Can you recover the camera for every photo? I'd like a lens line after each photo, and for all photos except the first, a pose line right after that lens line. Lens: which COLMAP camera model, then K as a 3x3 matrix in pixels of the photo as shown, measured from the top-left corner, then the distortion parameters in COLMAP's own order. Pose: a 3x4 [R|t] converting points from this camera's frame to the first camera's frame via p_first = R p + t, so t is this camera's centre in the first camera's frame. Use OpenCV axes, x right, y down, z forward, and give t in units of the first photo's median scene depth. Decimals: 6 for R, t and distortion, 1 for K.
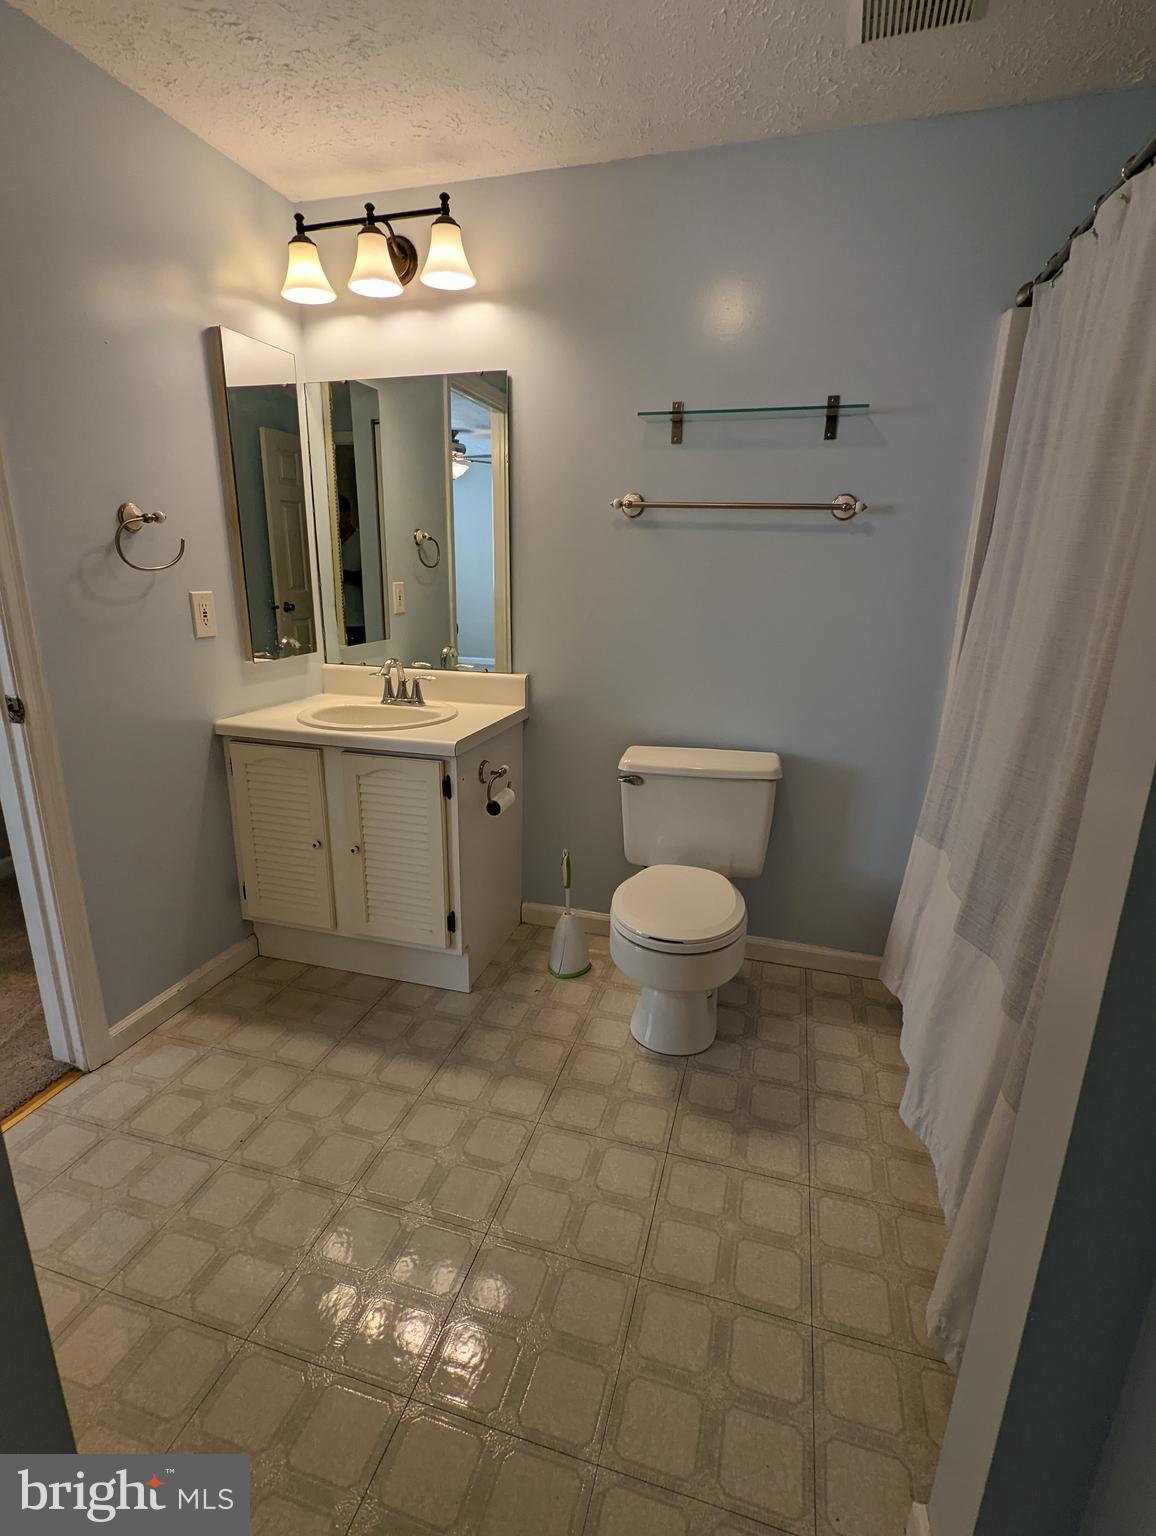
lens RADIAL K [[728.3, 0, 577.4], [0, 728.3, 766.7], [0, 0, 1]] dist [0.002641, -0.002208]
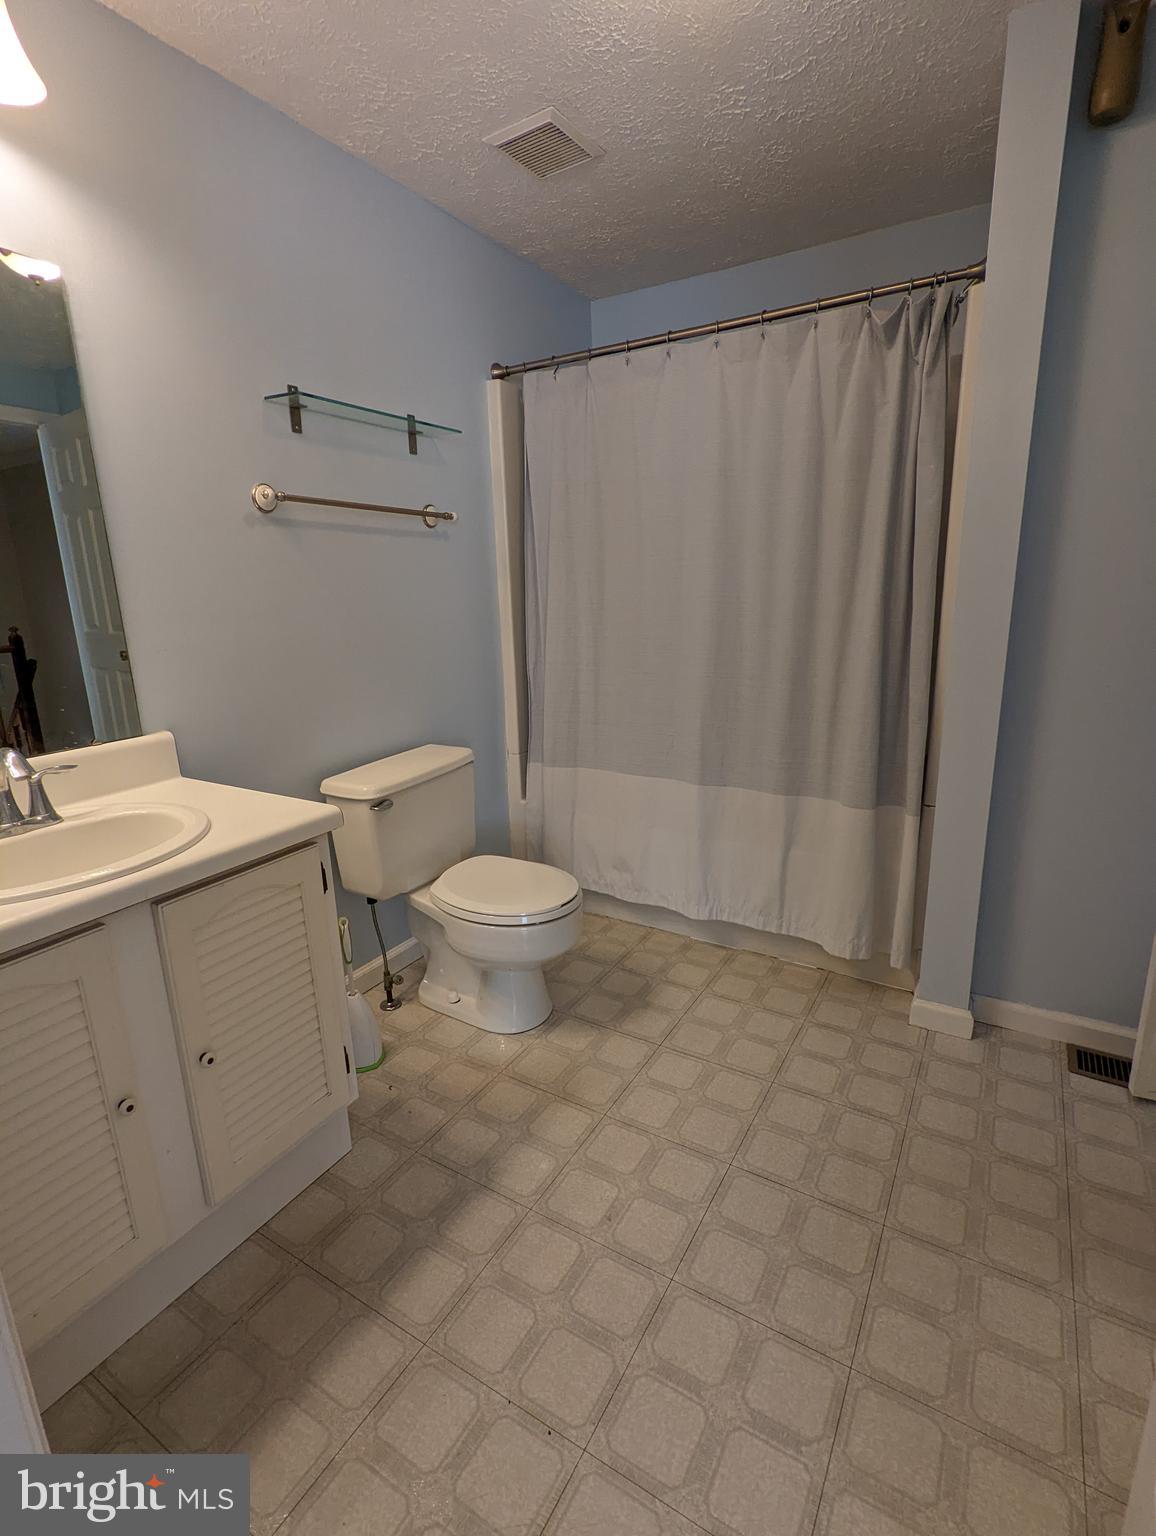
lens RADIAL K [[728.3, 0, 578.1], [0, 728.3, 769.3], [0, 0, 1]] dist [0.002641, -0.002208]
pose [[0.256192, -0.260656, 0.930819, -0.802072], [0.288069, 0.939789, 0.183882, -0.140259], [-0.922704, 0.221031, 0.315853, 0.563969]]
